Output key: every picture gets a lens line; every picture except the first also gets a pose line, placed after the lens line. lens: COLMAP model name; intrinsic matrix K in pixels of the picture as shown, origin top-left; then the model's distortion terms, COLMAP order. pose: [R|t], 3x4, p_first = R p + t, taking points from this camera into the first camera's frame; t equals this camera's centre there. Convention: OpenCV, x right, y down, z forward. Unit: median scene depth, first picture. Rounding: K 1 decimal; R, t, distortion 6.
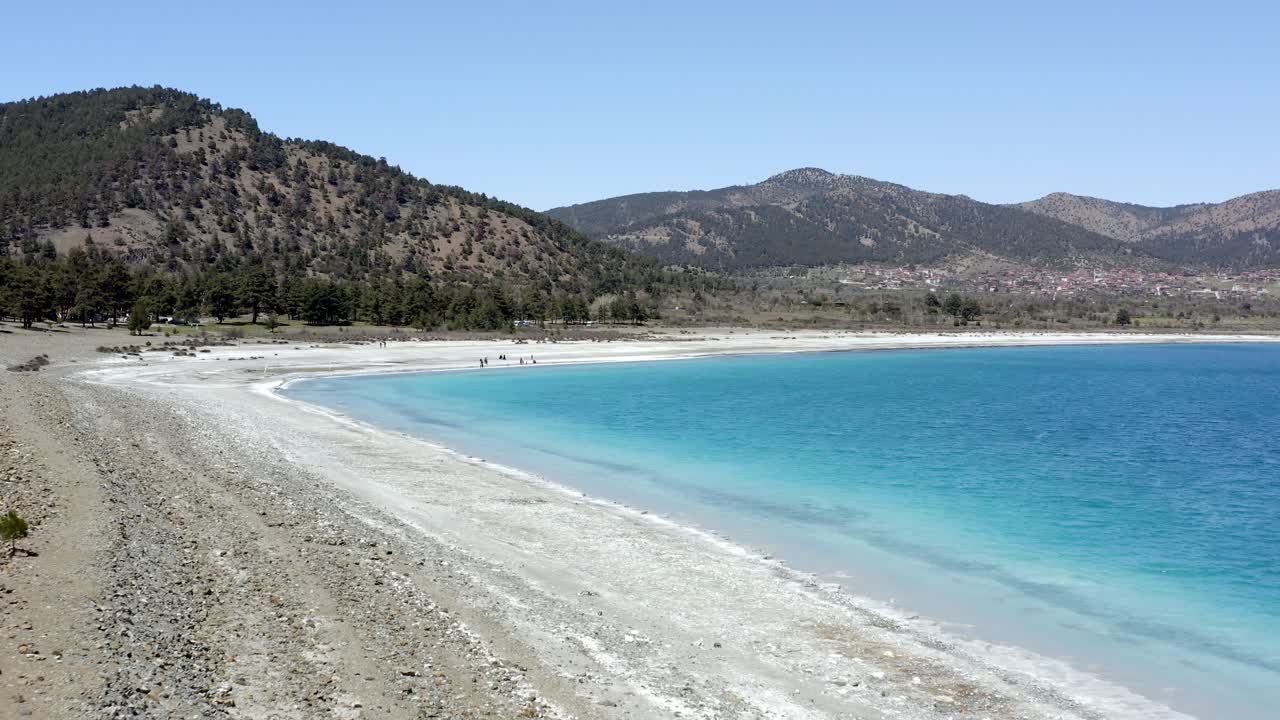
lens RADIAL K [[974.0, 0, 640.0], [0, 974.0, 360.0], [0, 0, 1]] dist [0.039727, -0.005324]
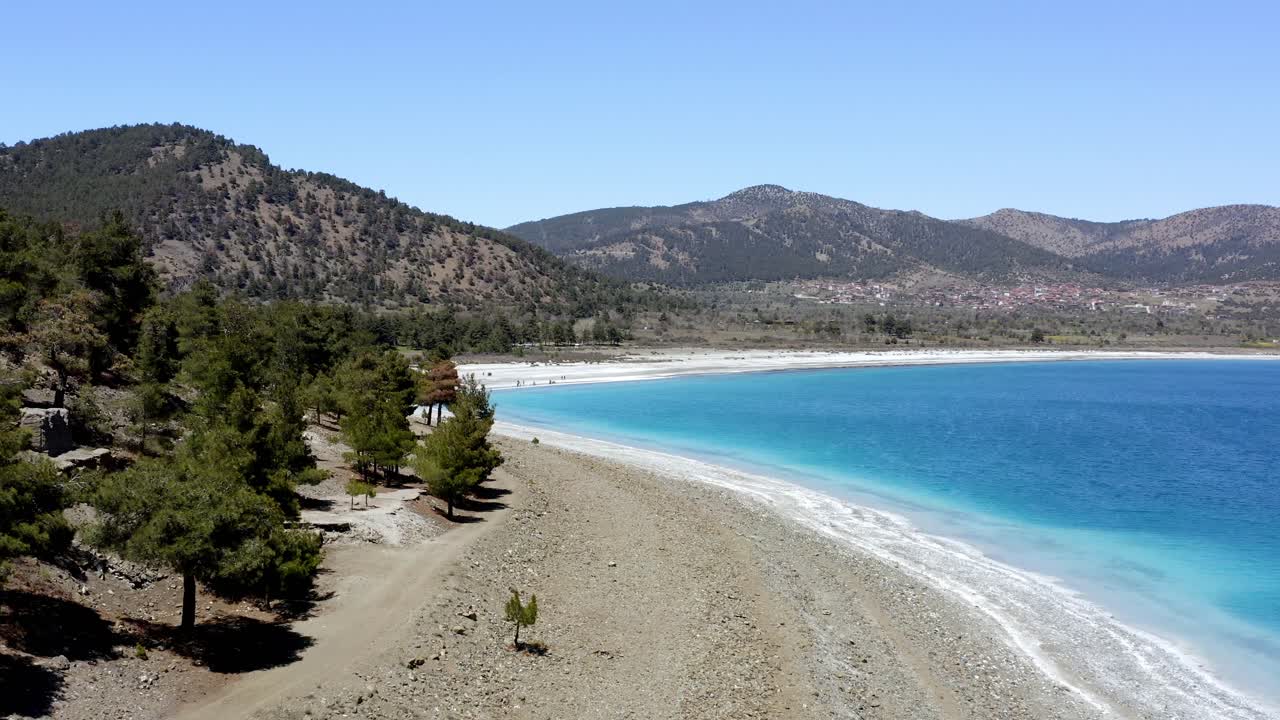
lens RADIAL K [[974.0, 0, 640.0], [0, 974.0, 360.0], [0, 0, 1]] dist [0.039727, -0.005324]
pose [[0.999235, 0.003915, 0.038902, -0.011242], [-0.003622, 0.999965, -0.007590, -0.005737], [-0.038930, 0.007443, 0.999214, -0.125313]]
